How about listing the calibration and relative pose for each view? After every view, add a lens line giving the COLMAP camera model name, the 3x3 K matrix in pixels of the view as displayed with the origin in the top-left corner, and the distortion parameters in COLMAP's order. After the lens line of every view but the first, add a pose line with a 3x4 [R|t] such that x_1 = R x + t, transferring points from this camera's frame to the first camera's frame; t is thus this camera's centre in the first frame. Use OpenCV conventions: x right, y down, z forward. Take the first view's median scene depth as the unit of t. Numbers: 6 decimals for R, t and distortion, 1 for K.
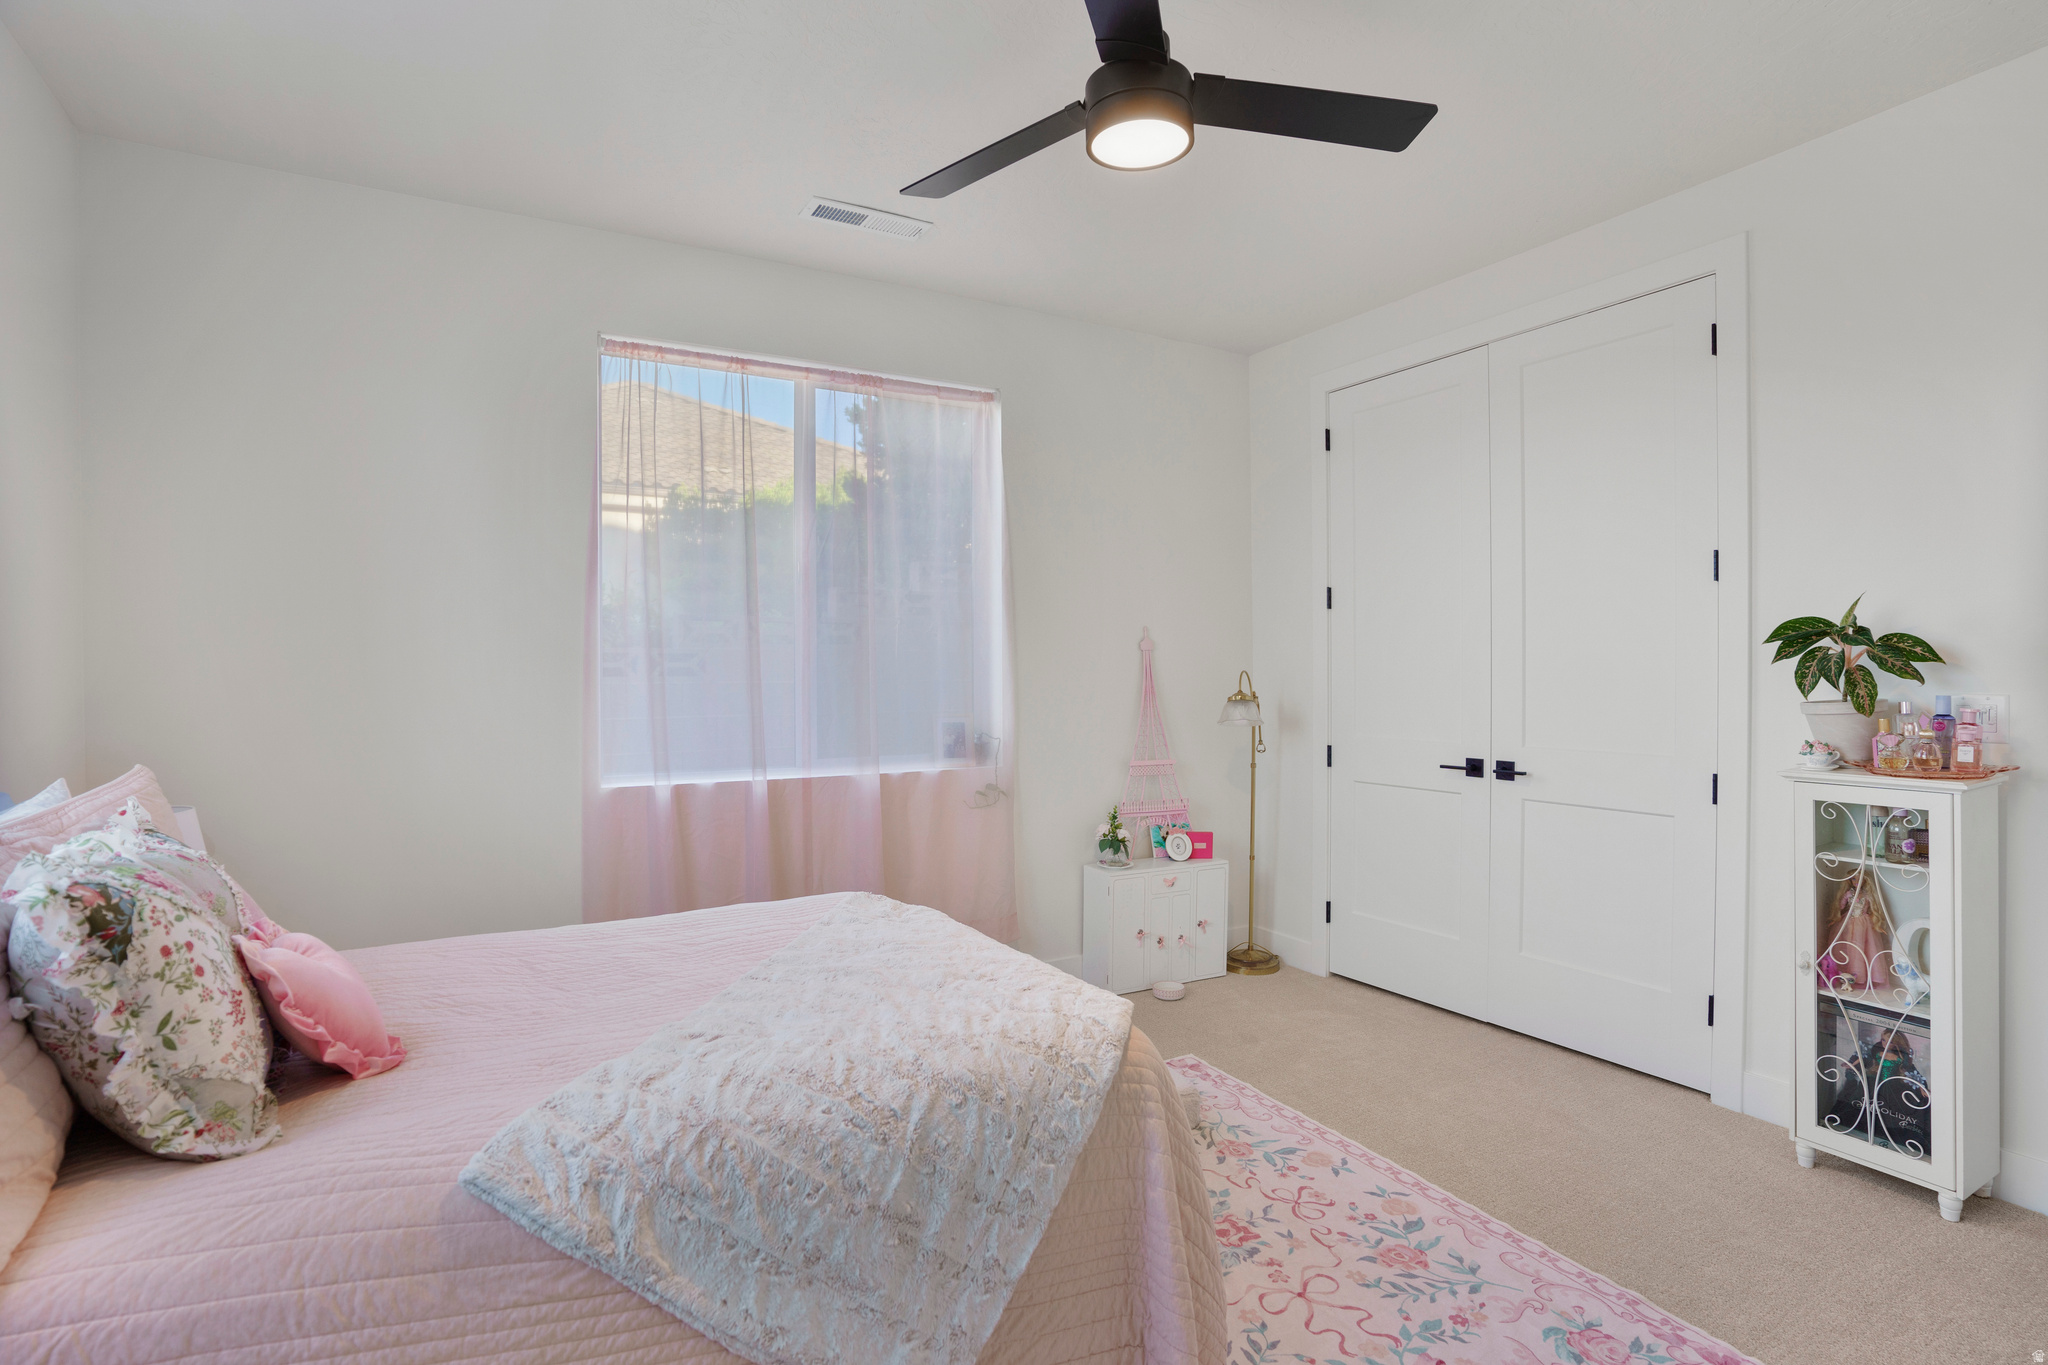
lens RADIAL K [[1044.0, 0, 1023.0], [0, 1044.0, 679.6], [0, 0, 1]] dist [-0.014338, 0.011304]
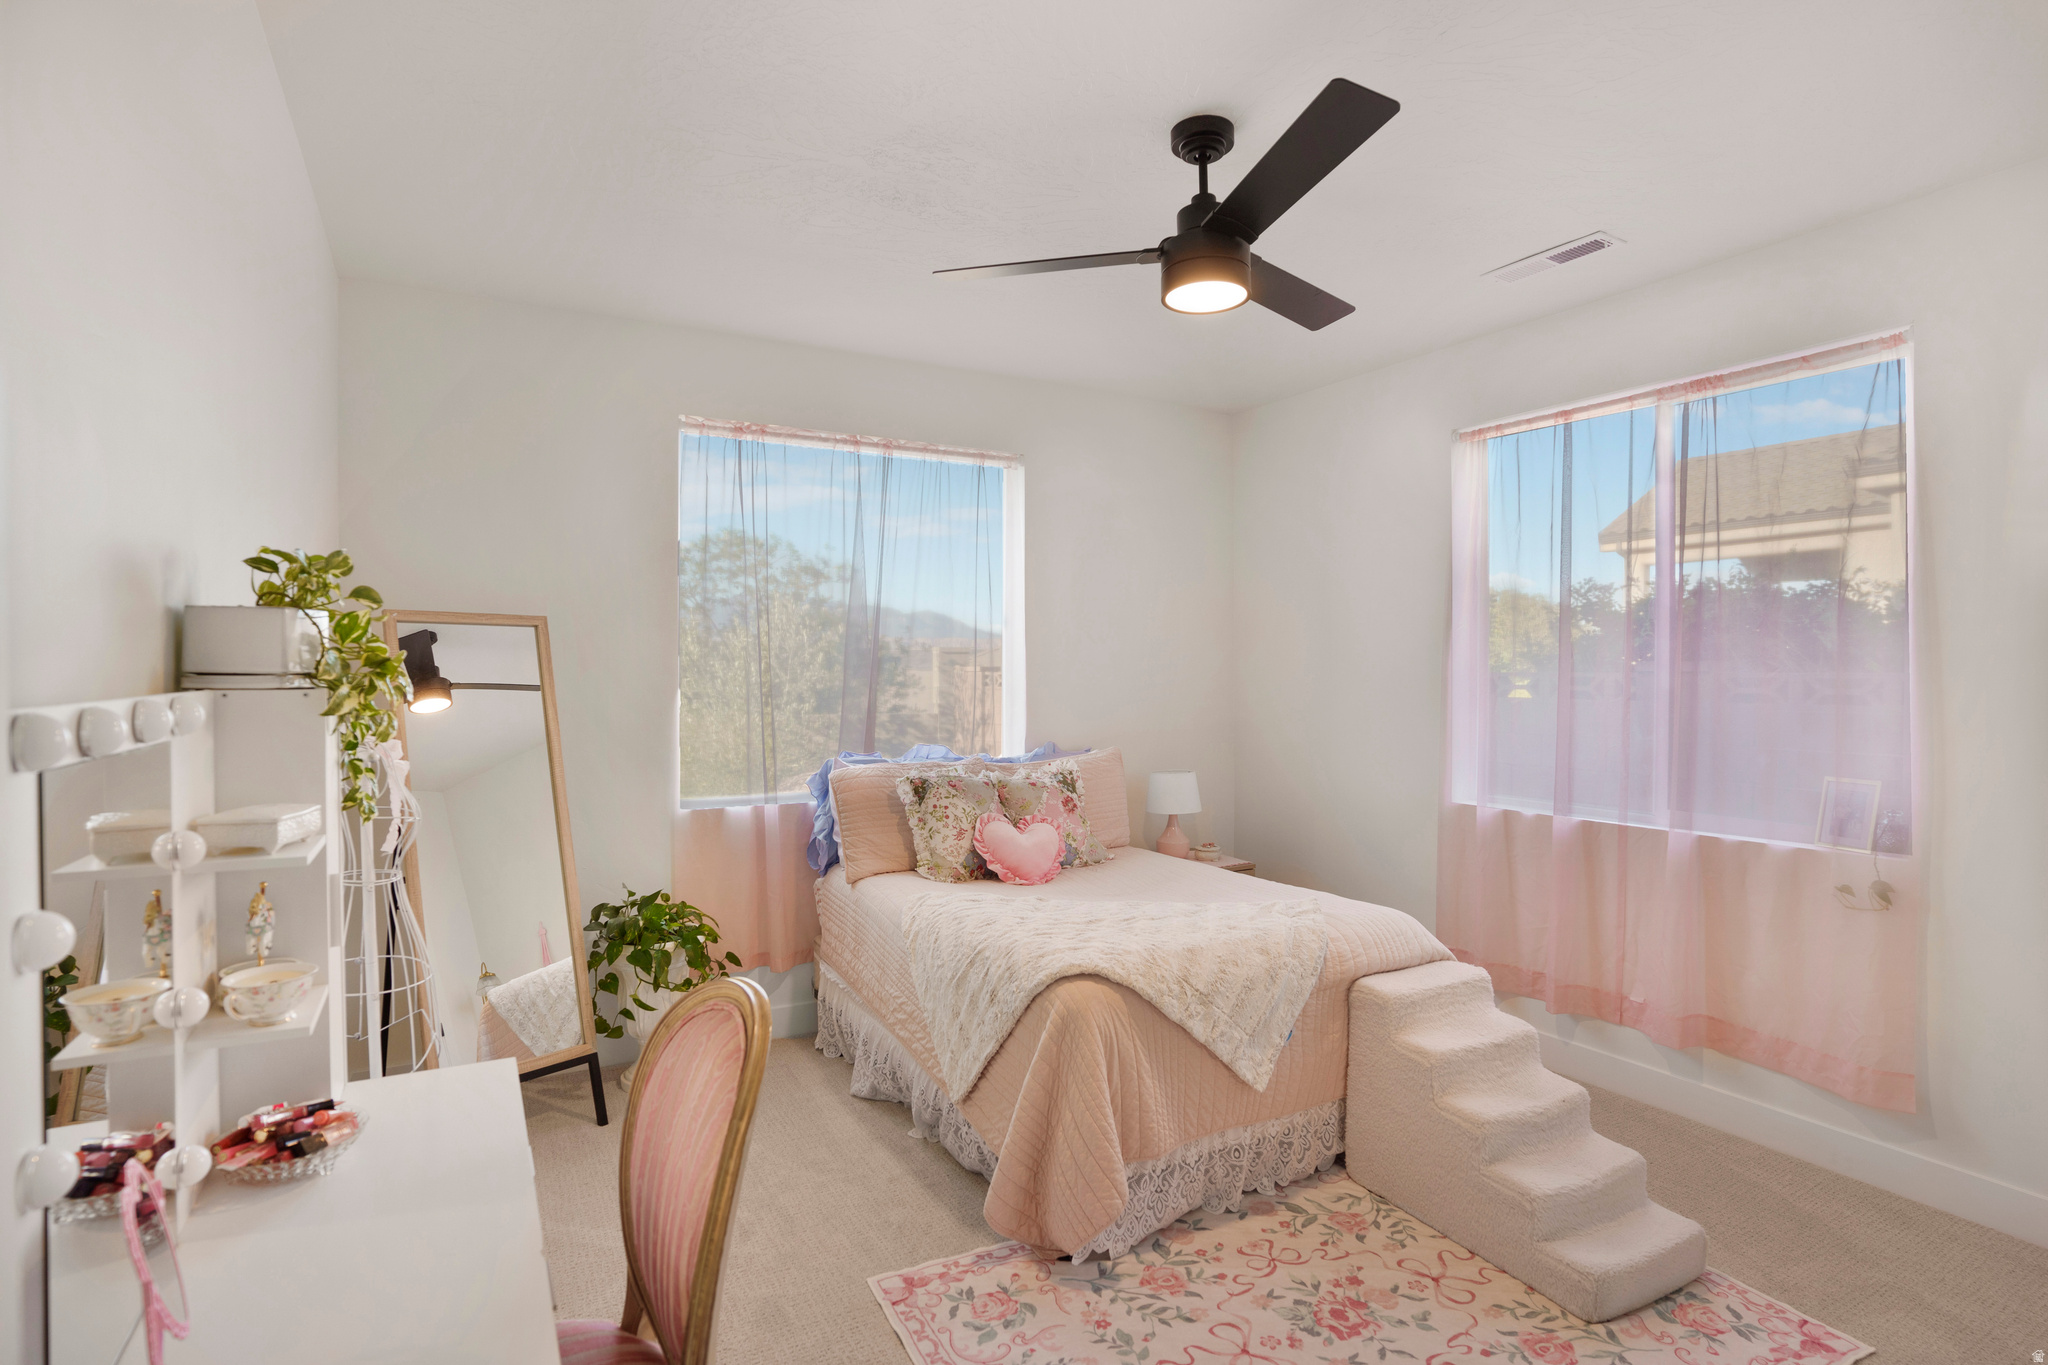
lens RADIAL K [[1044.0, 0, 1022.4], [0, 1044.0, 673.9], [0, 0, 1]] dist [-0.014338, 0.011304]
pose [[-0.000909, 0.013692, -0.999906, 1.230743], [-0.009353, 0.999862, 0.013699, -0.087905], [0.999956, 0.009365, -0.000781, 0.739742]]
